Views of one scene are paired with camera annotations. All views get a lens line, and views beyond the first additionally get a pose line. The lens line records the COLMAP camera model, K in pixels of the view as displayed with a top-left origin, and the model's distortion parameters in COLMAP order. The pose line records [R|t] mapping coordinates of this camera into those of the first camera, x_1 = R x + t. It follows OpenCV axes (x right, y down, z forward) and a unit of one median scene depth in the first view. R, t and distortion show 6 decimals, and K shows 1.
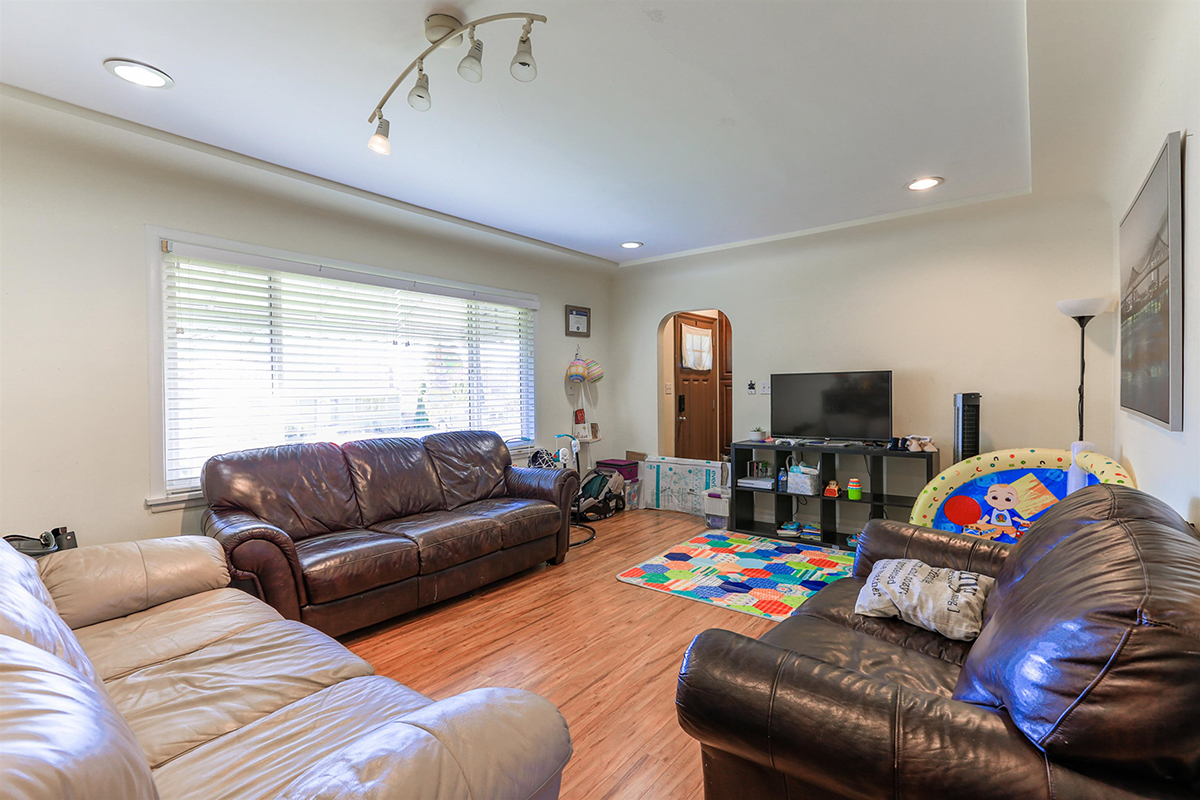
lens RADIAL K [[551.1, 0, 595.2], [0, 551.1, 389.5], [0, 0, 1]] dist [0.000489, 0.000171]
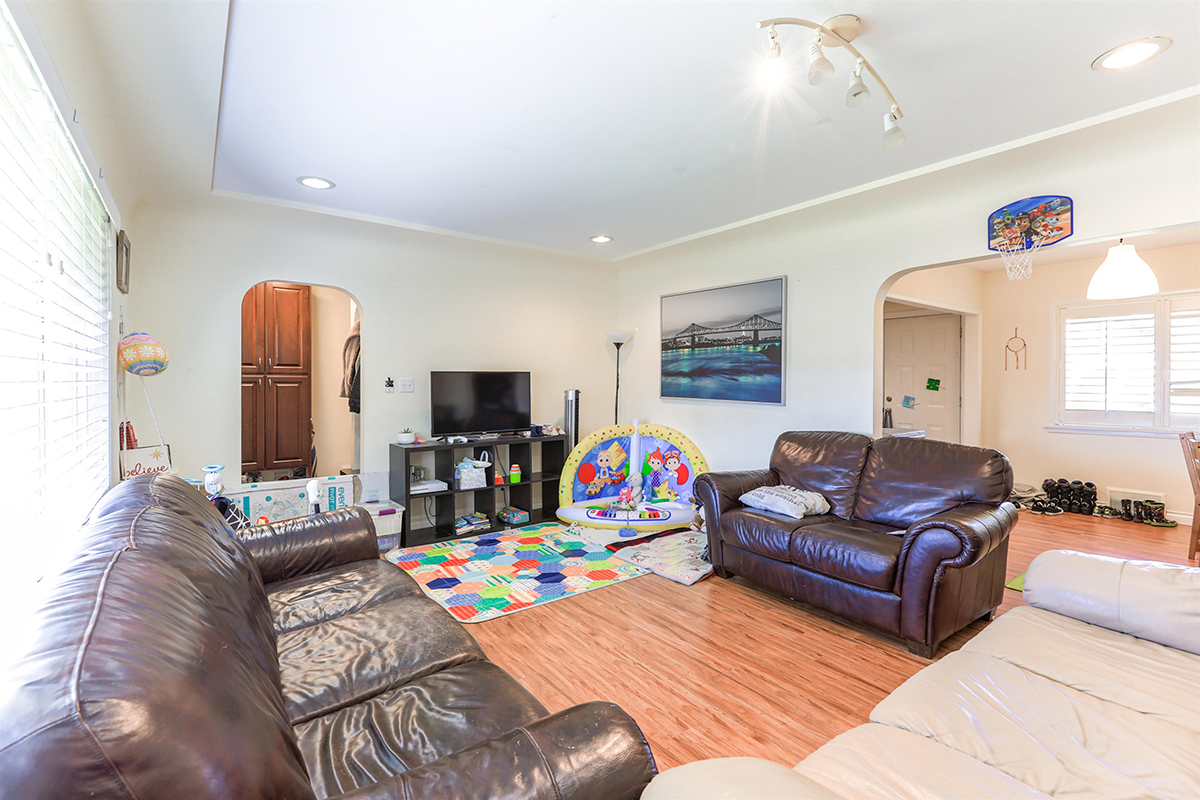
lens RADIAL K [[552.4, 0, 613.3], [0, 552.4, 381.9], [0, 0, 1]] dist [0.000610, 0.000223]
pose [[0.238404, 0.008644, 0.971128, -0.694839], [-0.000206, 0.999961, -0.008850, -0.001083], [-0.971166, 0.001909, 0.238397, 0.604176]]
